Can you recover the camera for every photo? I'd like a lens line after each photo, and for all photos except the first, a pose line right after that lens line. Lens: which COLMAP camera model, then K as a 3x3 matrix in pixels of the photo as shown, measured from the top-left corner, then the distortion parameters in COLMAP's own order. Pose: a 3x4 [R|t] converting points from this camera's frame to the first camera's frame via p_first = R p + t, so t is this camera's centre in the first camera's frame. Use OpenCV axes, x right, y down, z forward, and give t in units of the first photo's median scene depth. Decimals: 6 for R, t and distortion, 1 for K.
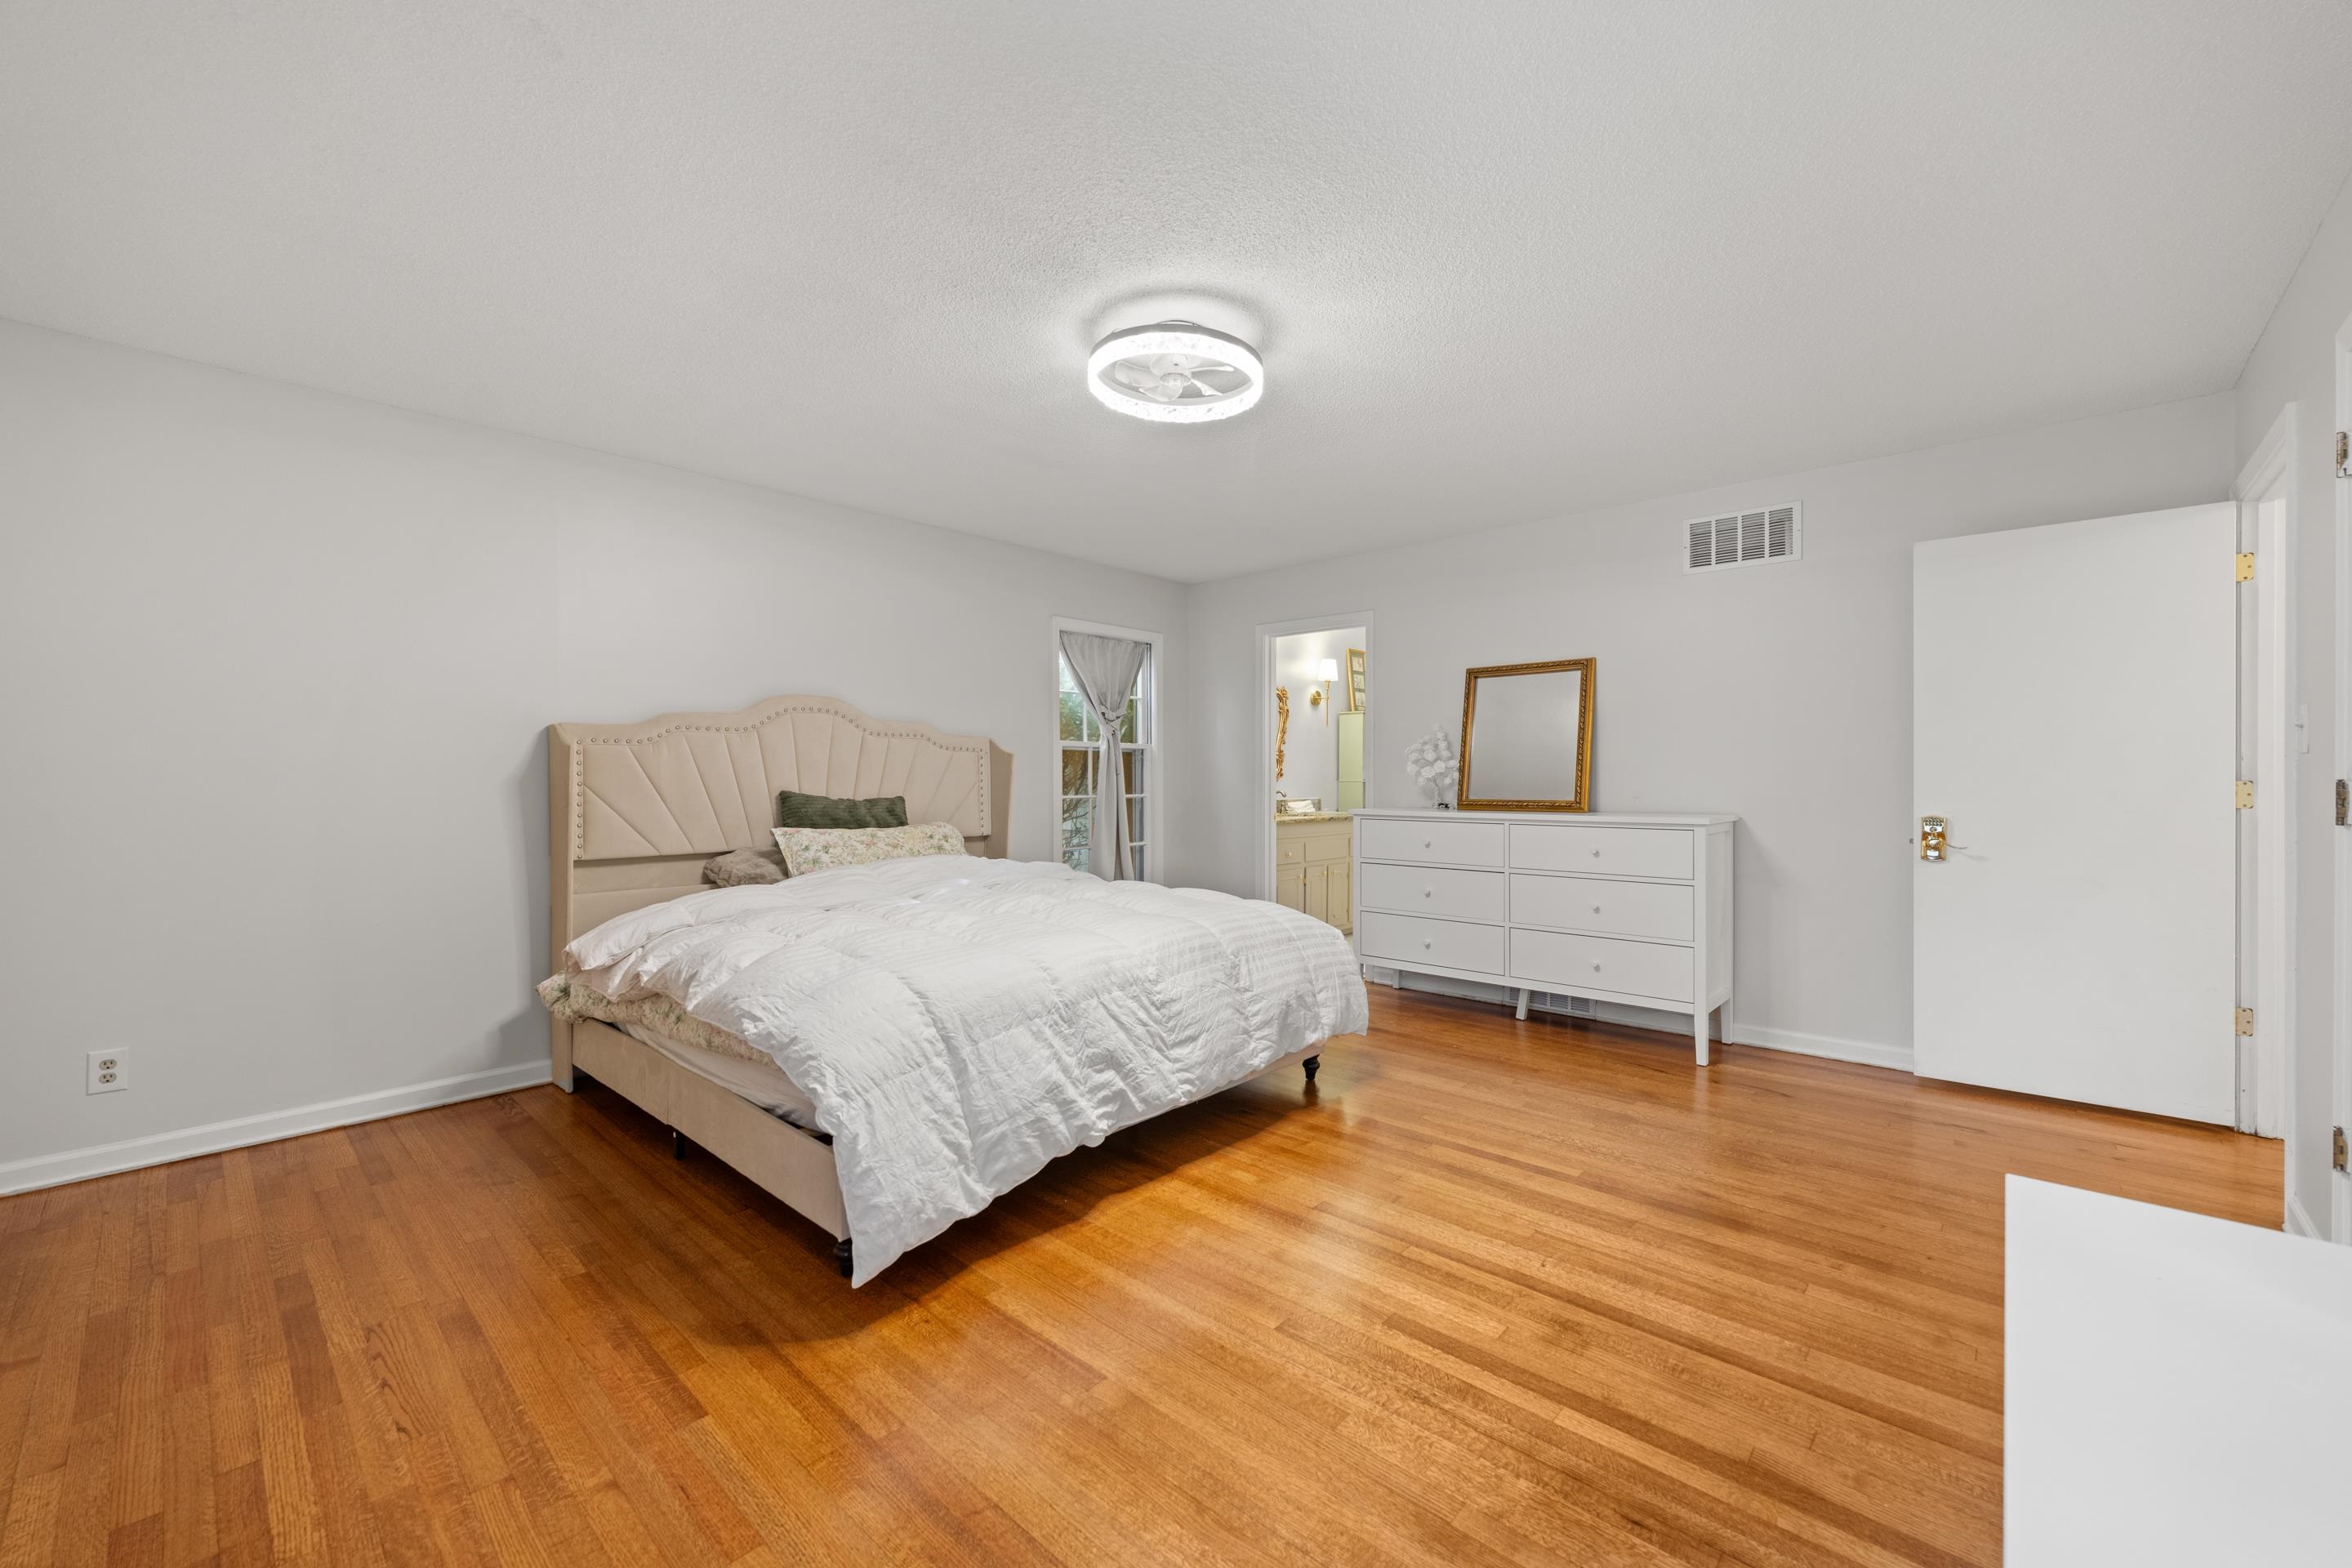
lens RADIAL K [[940.7, 0, 1167.7], [0, 940.7, 781.1], [0, 0, 1]] dist [-0.001028, 0.000041]
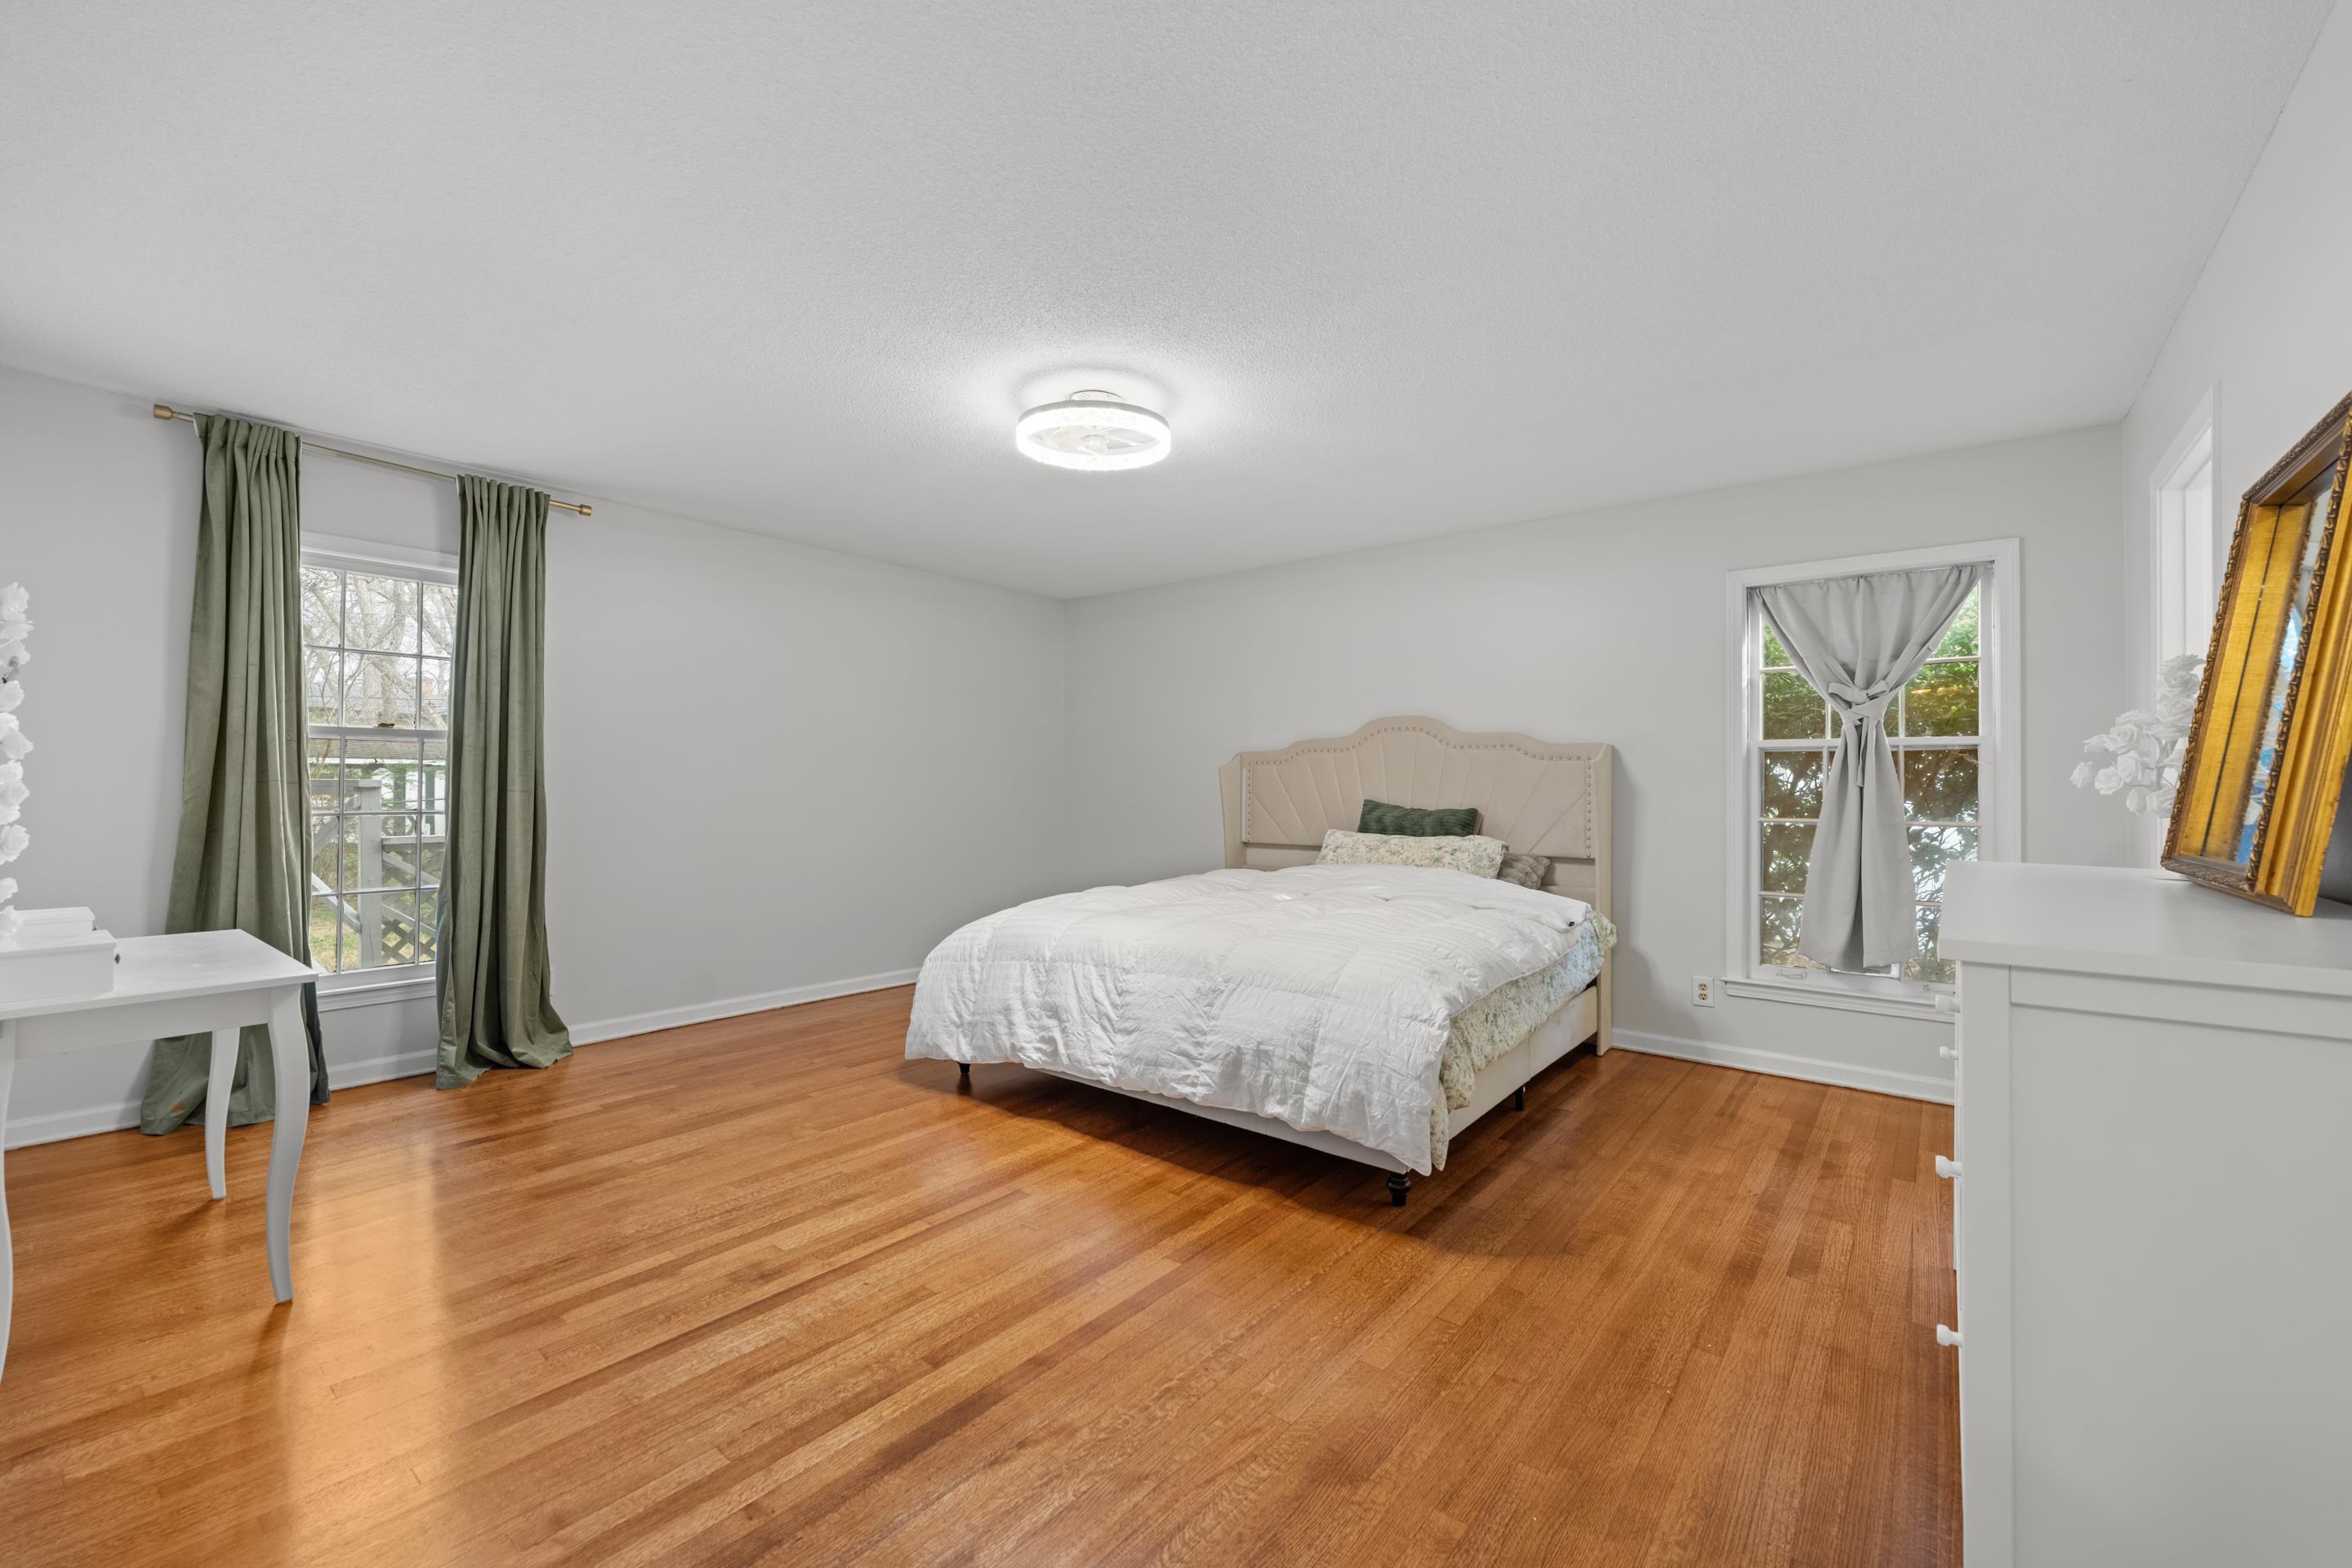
lens RADIAL K [[940.7, 0, 1167.7], [0, 940.7, 781.1], [0, 0, 1]] dist [-0.001028, 0.000041]
pose [[0.063385, -0.004478, -0.997979, 1.177276], [-0.011440, 0.999921, -0.005214, -0.005927], [0.997924, 0.011747, 0.063329, 1.047426]]
